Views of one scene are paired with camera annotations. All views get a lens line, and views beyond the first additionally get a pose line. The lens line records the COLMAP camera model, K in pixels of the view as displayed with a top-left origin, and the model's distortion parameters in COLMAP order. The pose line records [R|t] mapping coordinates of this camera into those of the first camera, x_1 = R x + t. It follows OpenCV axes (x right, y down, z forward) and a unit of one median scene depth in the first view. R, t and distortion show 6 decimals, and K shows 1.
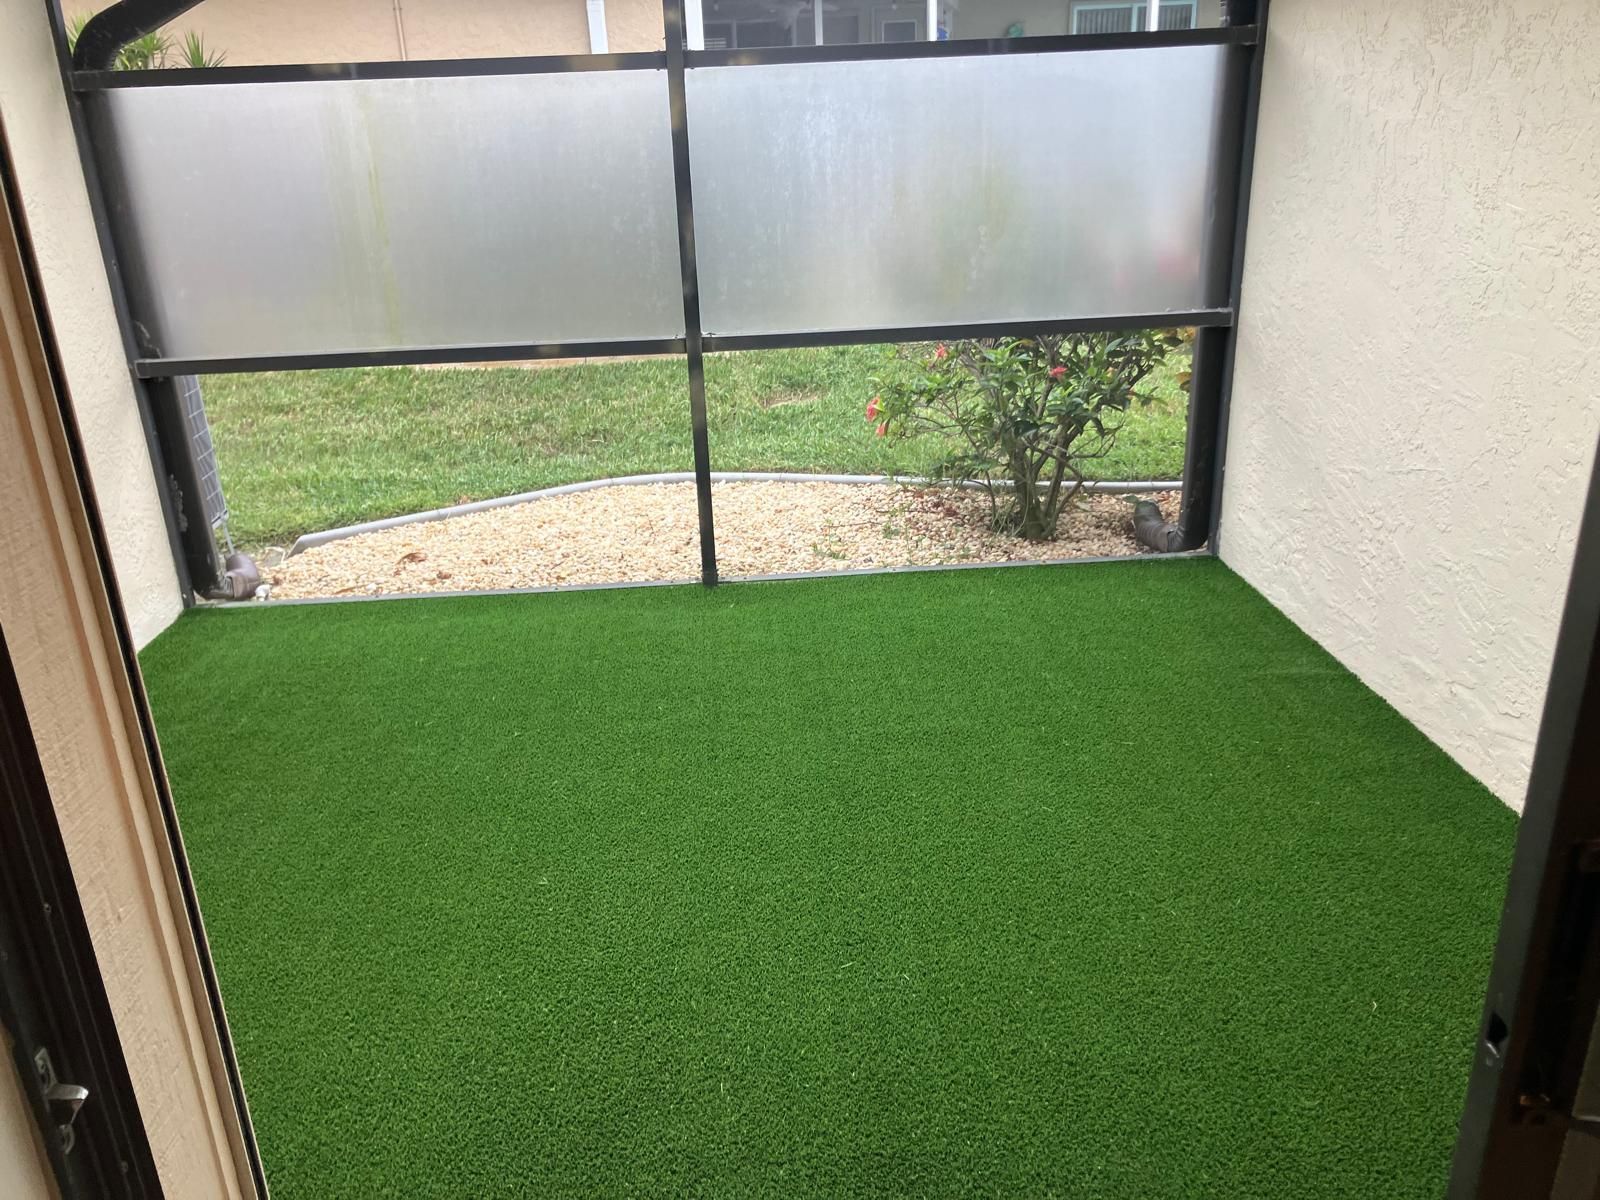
lens RADIAL K [[1178.5, 0, 800.0], [0, 1178.5, 600.0], [0, 0, 1]] dist [-0.001317, -0.008076]
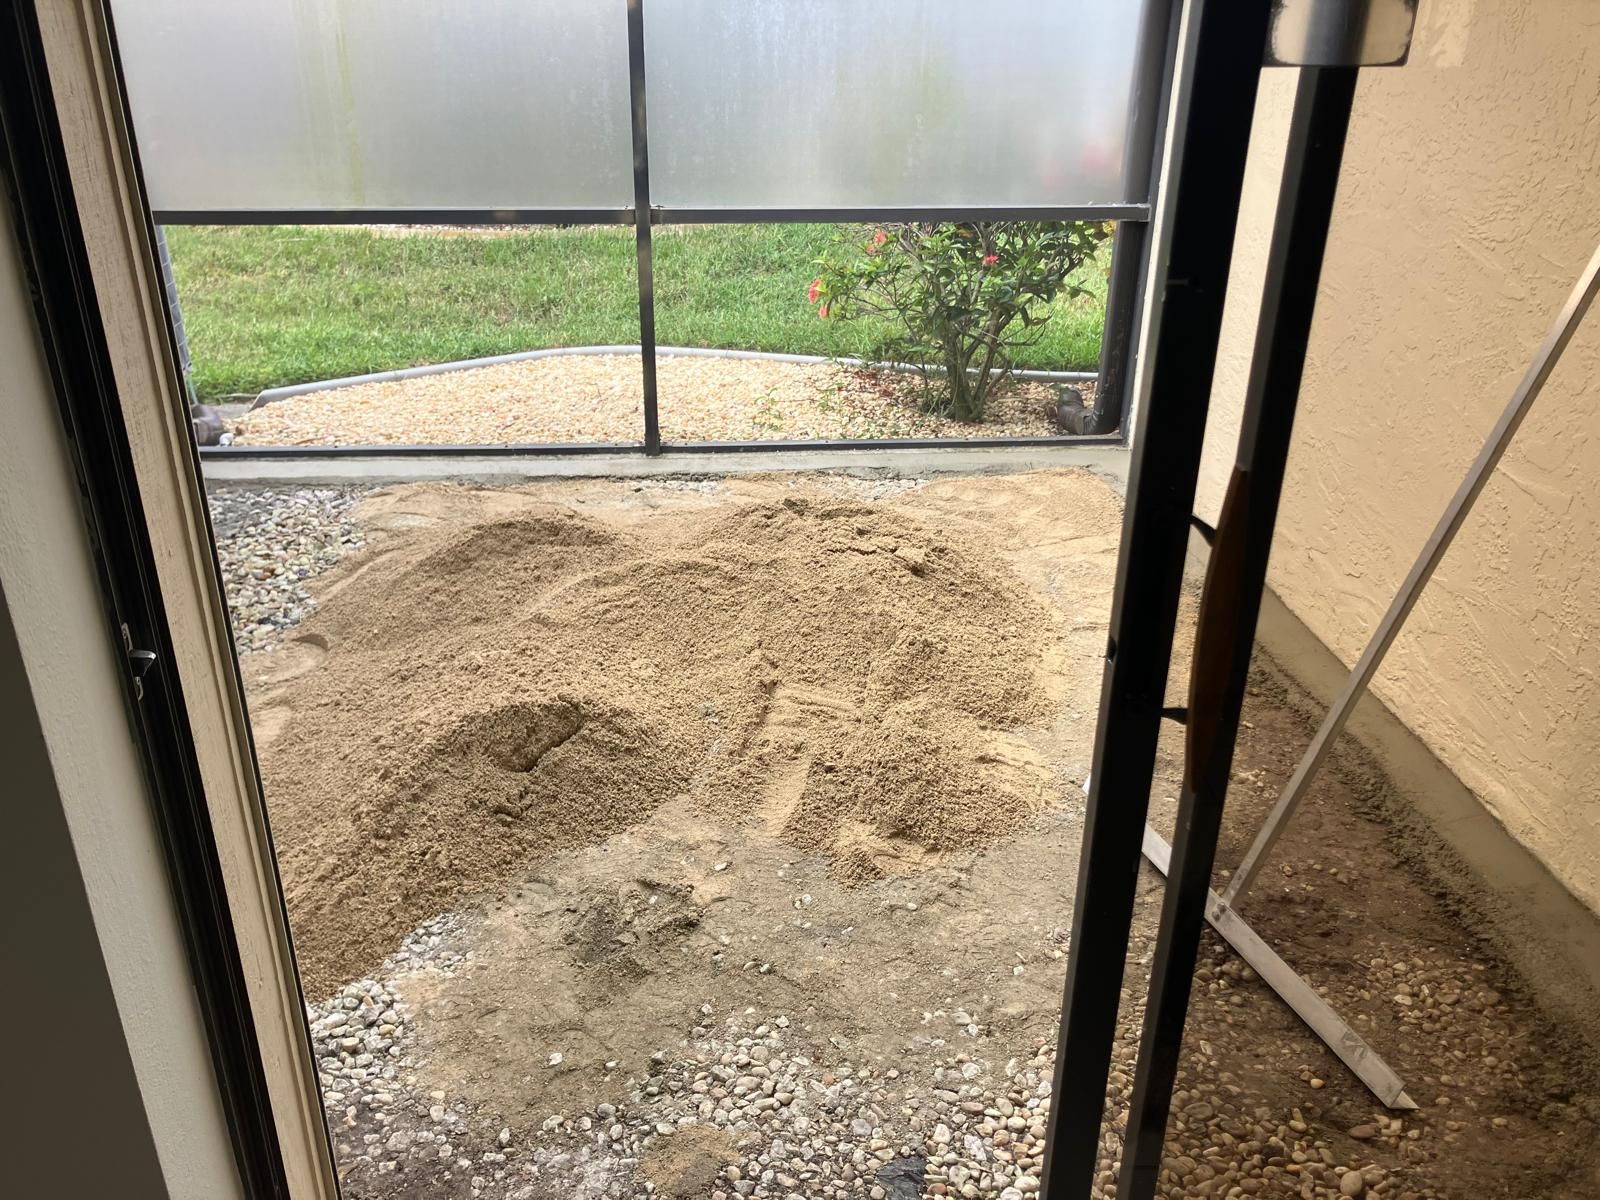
lens RADIAL K [[1259.4, 0, 800.0], [0, 1259.4, 600.0], [0, 0, 1]] dist [-0.009967, -0.011799]
pose [[0.999045, 0.038906, 0.019873, 0.037037], [-0.039918, 0.997779, 0.053335, 0.054140], [-0.017754, -0.054077, 0.998379, -0.130959]]
